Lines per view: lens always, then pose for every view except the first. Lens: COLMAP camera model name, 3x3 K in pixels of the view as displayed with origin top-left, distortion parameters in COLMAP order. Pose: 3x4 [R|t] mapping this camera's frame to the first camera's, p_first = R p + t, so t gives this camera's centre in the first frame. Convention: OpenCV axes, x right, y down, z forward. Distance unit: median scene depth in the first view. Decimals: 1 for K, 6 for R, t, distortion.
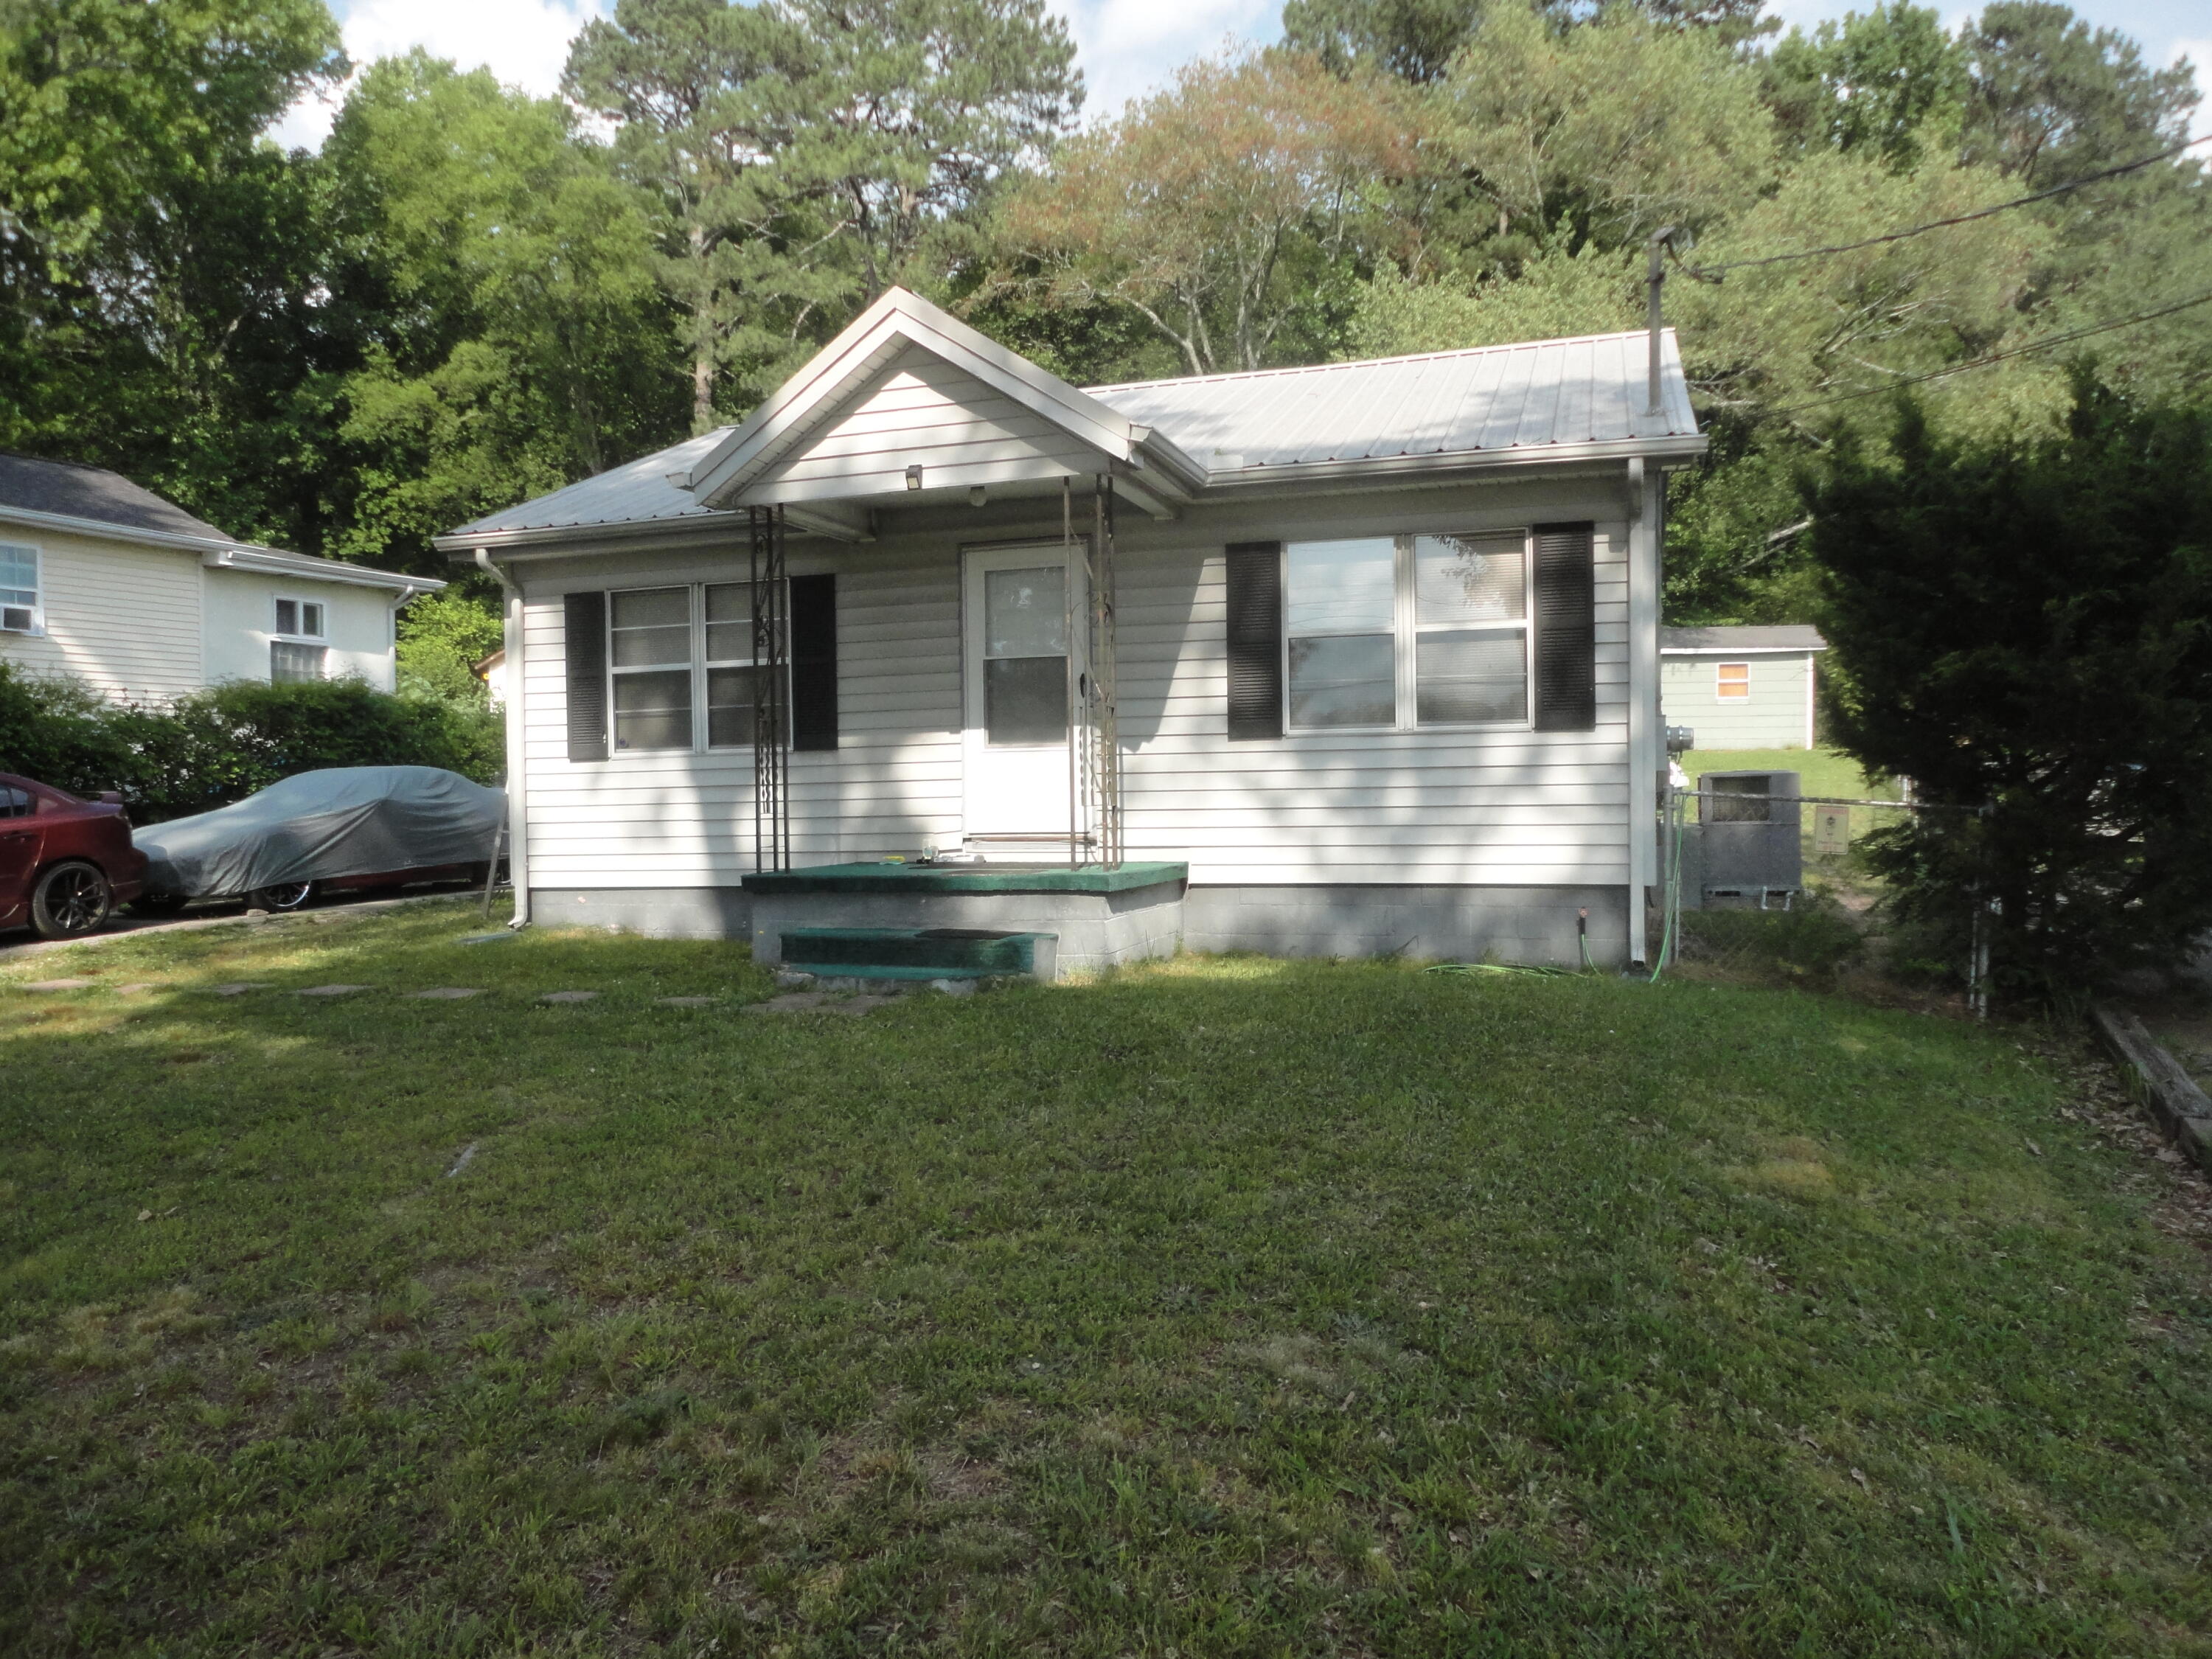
lens RADIAL K [[1660.6, 0, 1106.0], [0, 1660.6, 829.5], [0, 0, 1]] dist [-0.005635, -0.006139]
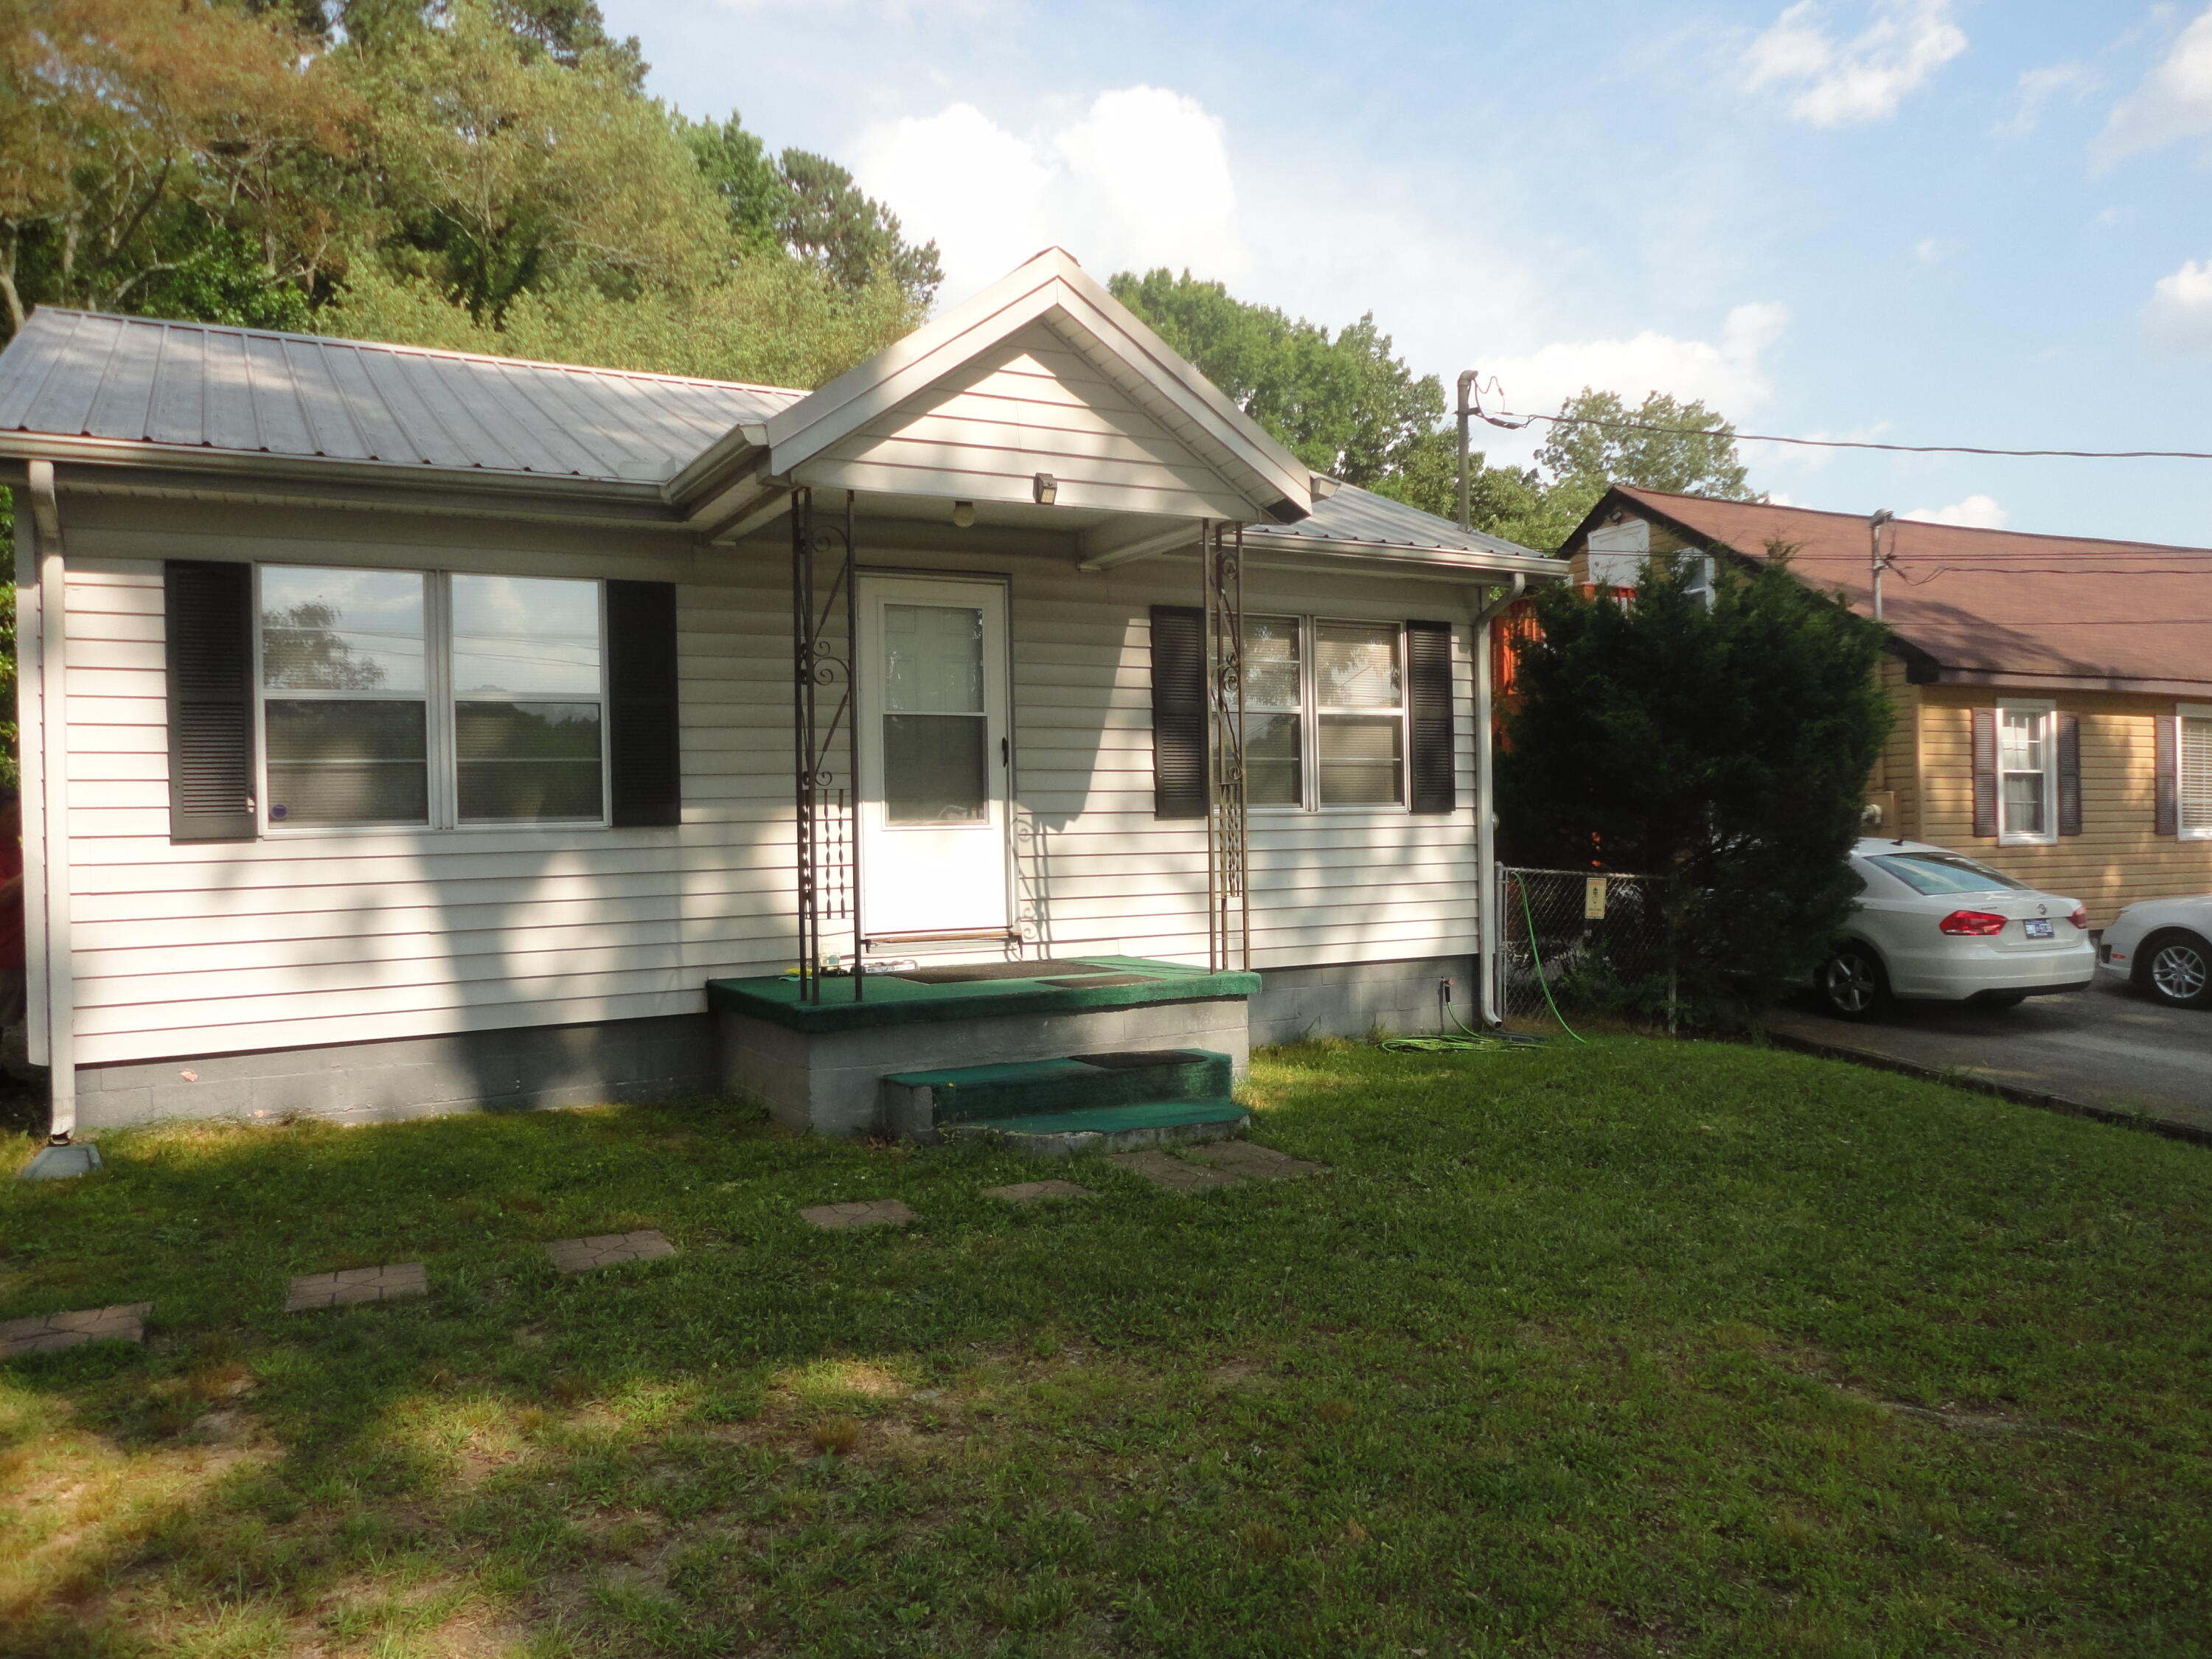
lens RADIAL K [[1660.6, 0, 1106.0], [0, 1660.6, 829.5], [0, 0, 1]] dist [-0.005635, -0.006139]
pose [[0.665233, 0.001142, 0.746635, -0.617336], [0.023469, 0.999473, -0.022438, -0.028068], [-0.746267, 0.032449, 0.664855, 0.409884]]
